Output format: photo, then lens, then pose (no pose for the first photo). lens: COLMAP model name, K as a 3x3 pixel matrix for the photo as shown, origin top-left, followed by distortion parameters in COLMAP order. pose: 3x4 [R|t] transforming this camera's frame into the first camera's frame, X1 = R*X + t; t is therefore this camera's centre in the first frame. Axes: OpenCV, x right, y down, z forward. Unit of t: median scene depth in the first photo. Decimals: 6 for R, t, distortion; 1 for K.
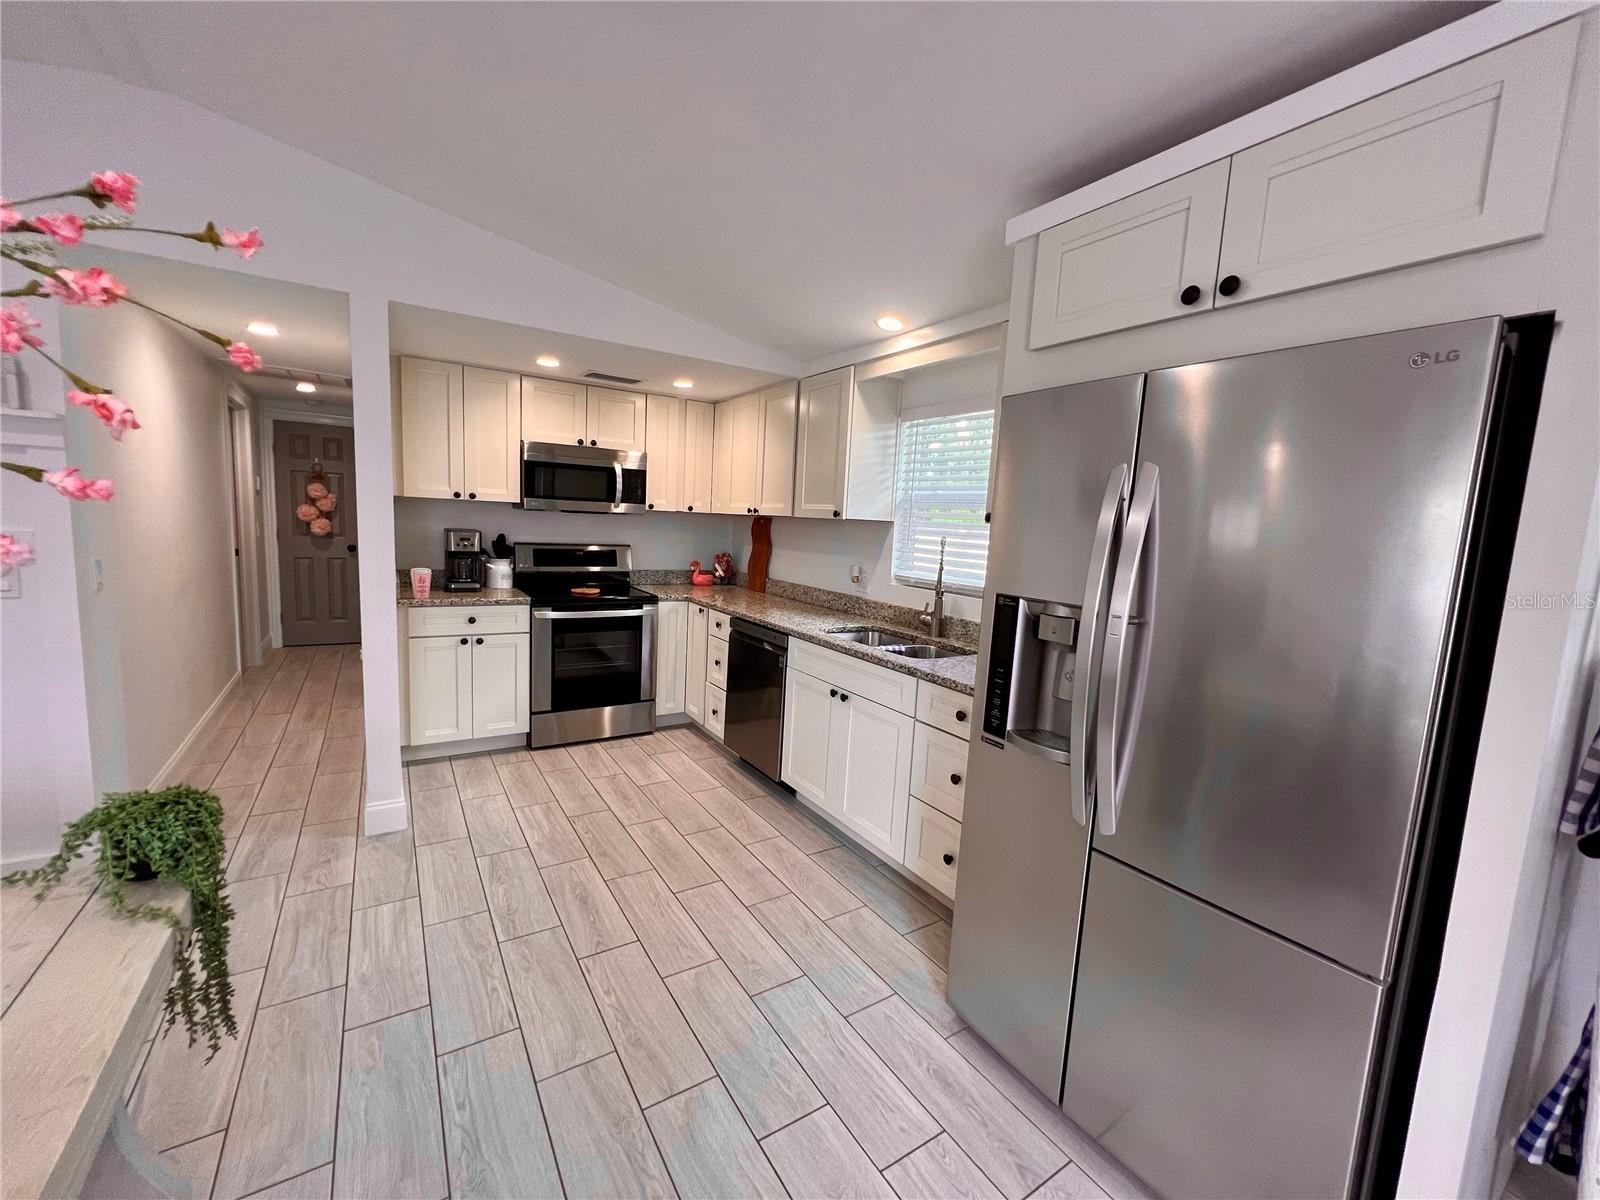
lens RADIAL K [[641.7, 0, 795.8], [0, 641.7, 597.2], [0, 0, 1]] dist [-0.001938, 0.000308]
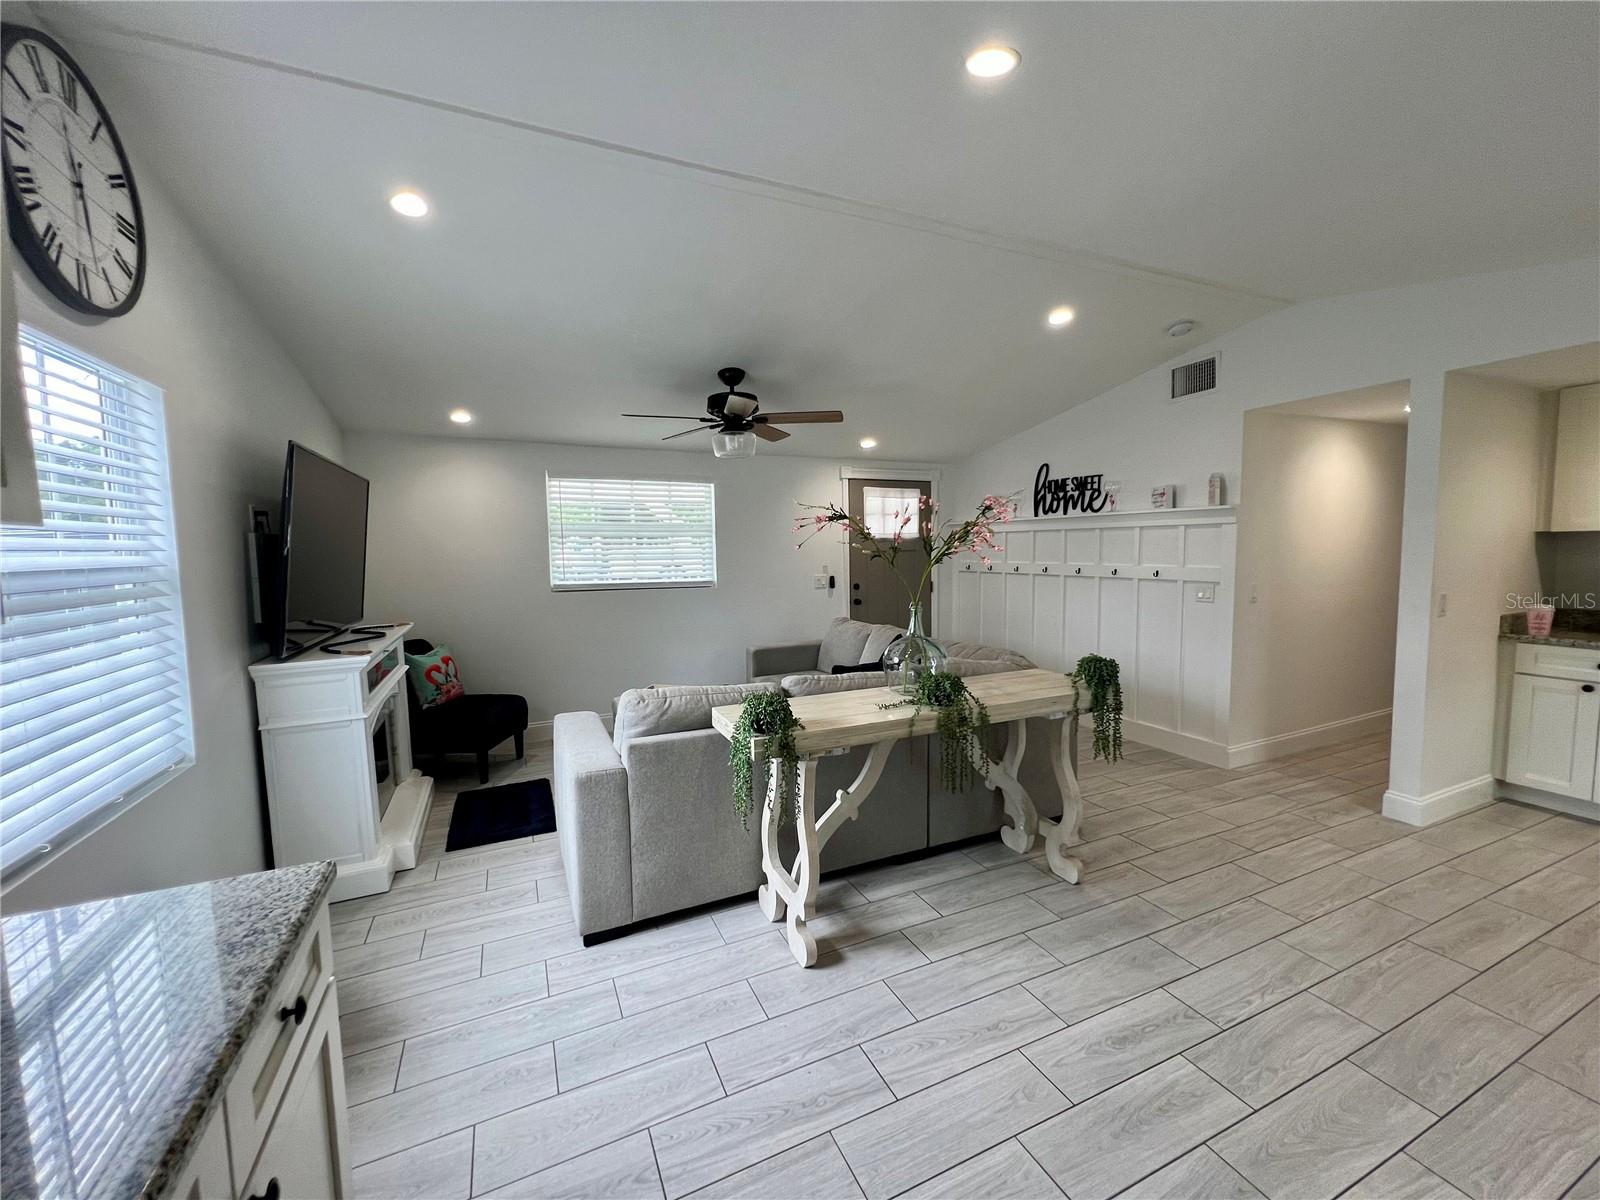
lens RADIAL K [[641.7, 0, 795.9], [0, 641.7, 600.8], [0, 0, 1]] dist [-0.001938, 0.000308]
pose [[-0.148909, 0.035192, -0.988224, 0.533487], [-0.105604, 0.993085, 0.051278, 0.018214], [0.983196, 0.111997, -0.144163, 0.026283]]
